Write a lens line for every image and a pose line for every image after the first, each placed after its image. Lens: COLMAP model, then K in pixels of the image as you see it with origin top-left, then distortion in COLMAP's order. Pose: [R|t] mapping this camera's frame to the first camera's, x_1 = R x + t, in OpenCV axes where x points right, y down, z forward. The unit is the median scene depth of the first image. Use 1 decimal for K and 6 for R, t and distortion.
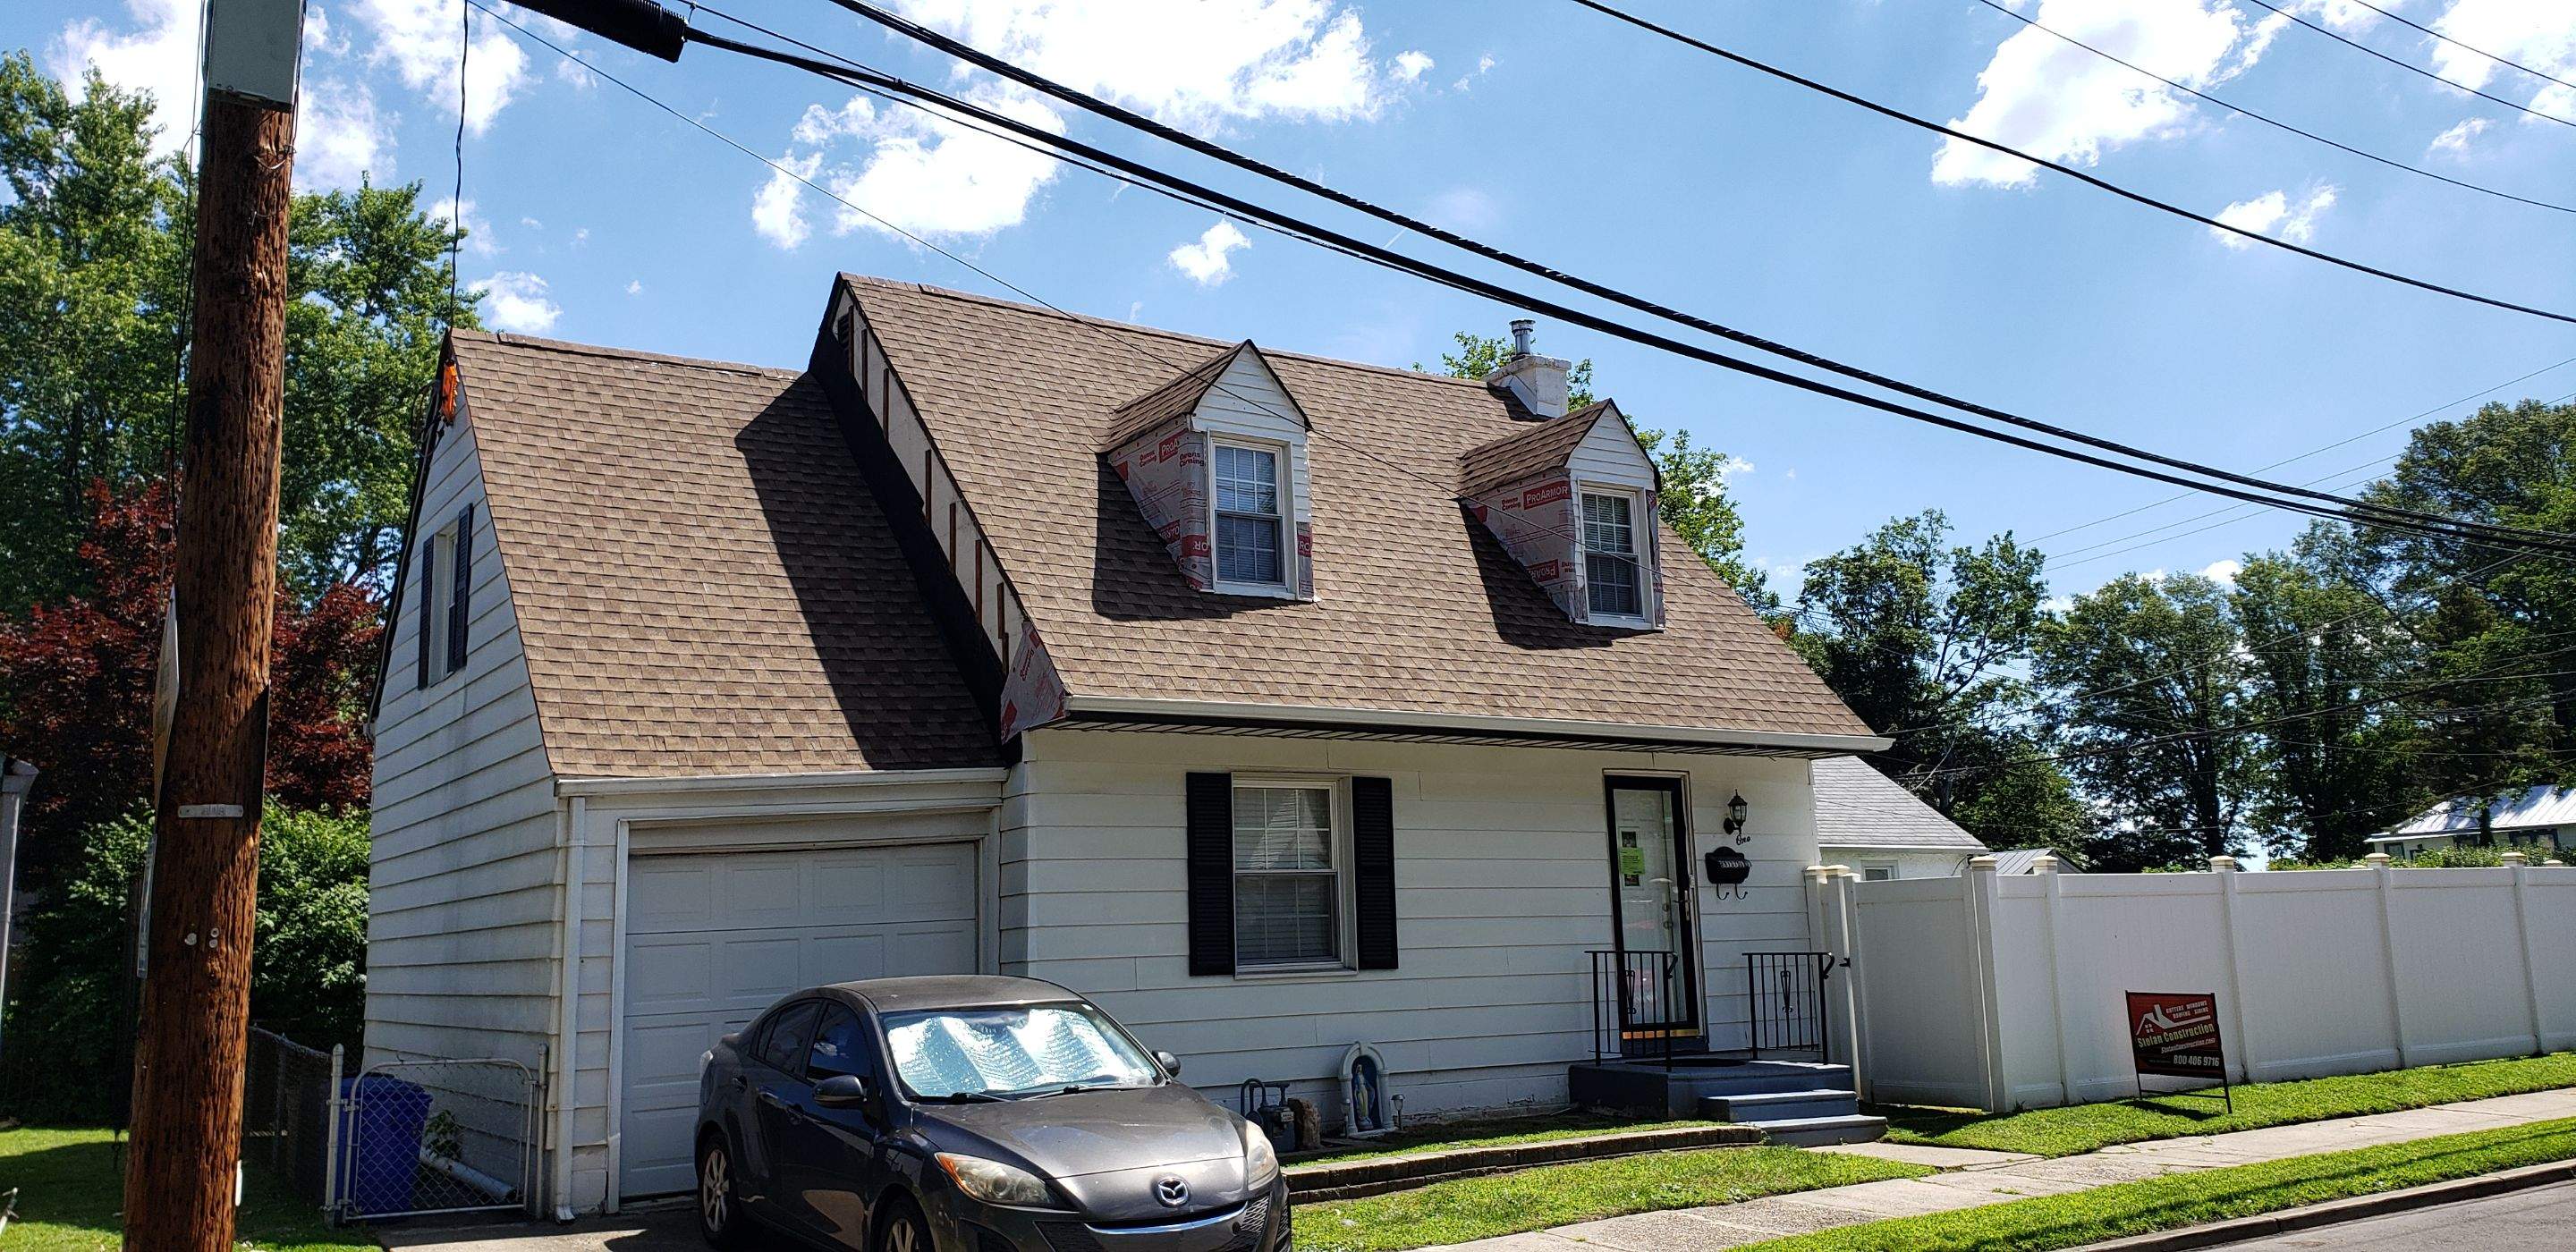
lens RADIAL K [[1989.6, 0, 1273.6], [0, 1989.6, 632.0], [0, 0, 1]] dist [0.026477, -0.017959]
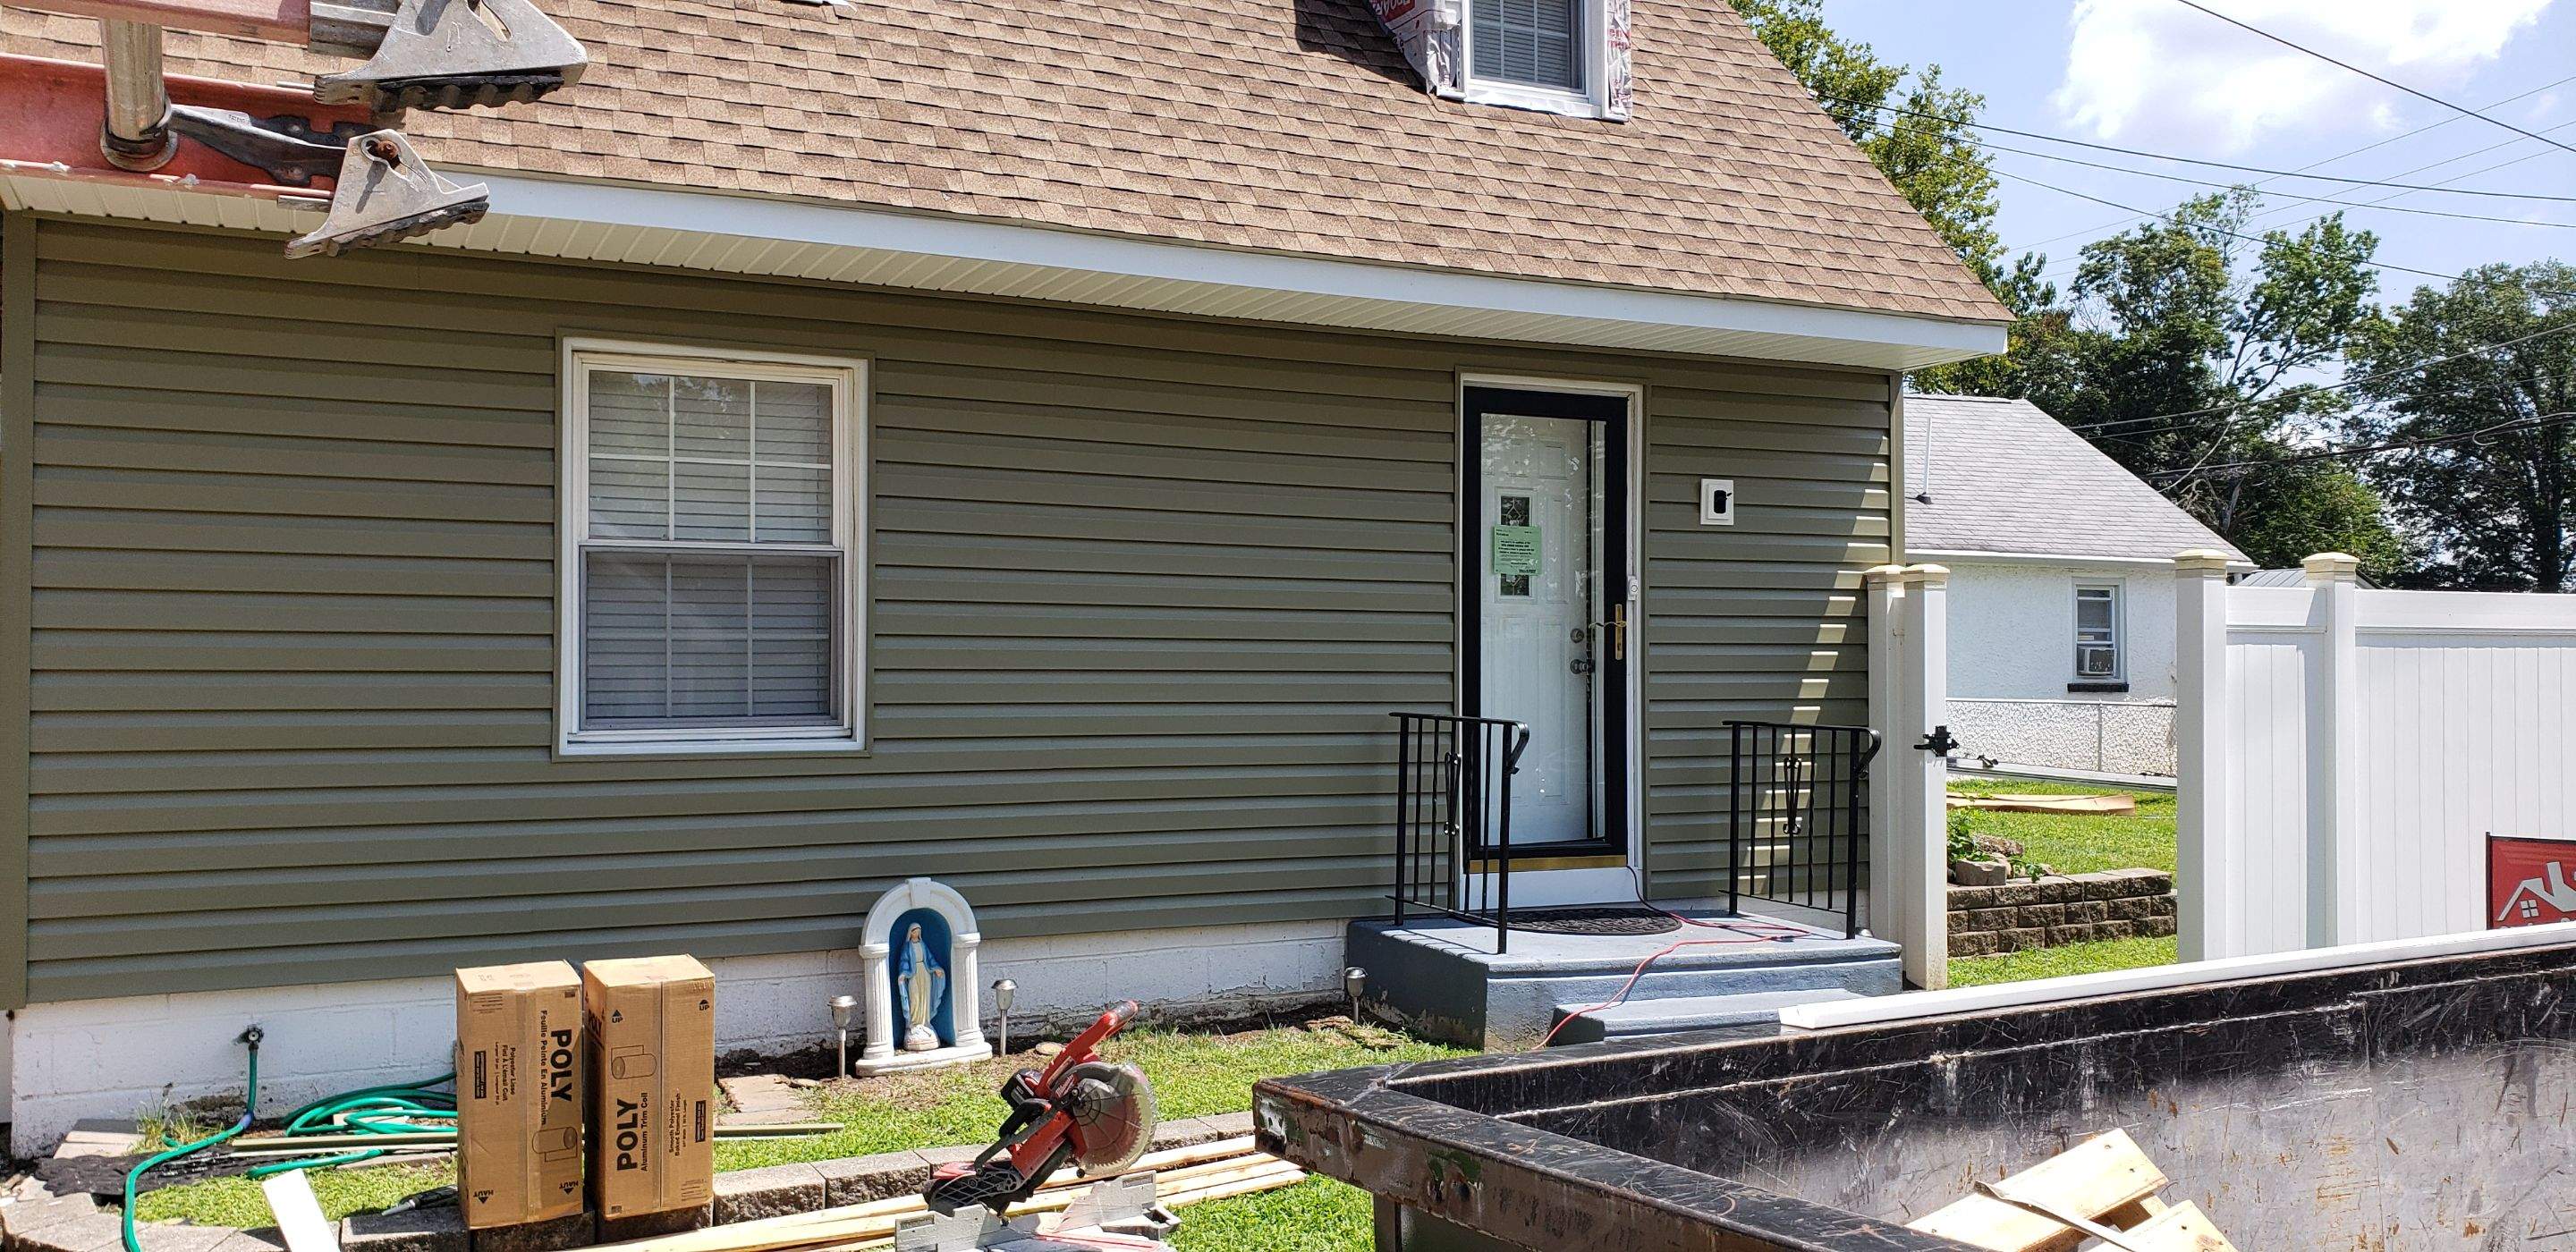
lens RADIAL K [[1989.6, 0, 1284.0], [0, 1989.6, 694.8], [0, 0, 1]] dist [0.026477, -0.017959]
pose [[0.992762, 0.030354, -0.116196, 0.167869], [-0.009957, 0.985003, 0.172249, 0.059772], [0.119682, -0.169845, 0.978176, 0.441490]]
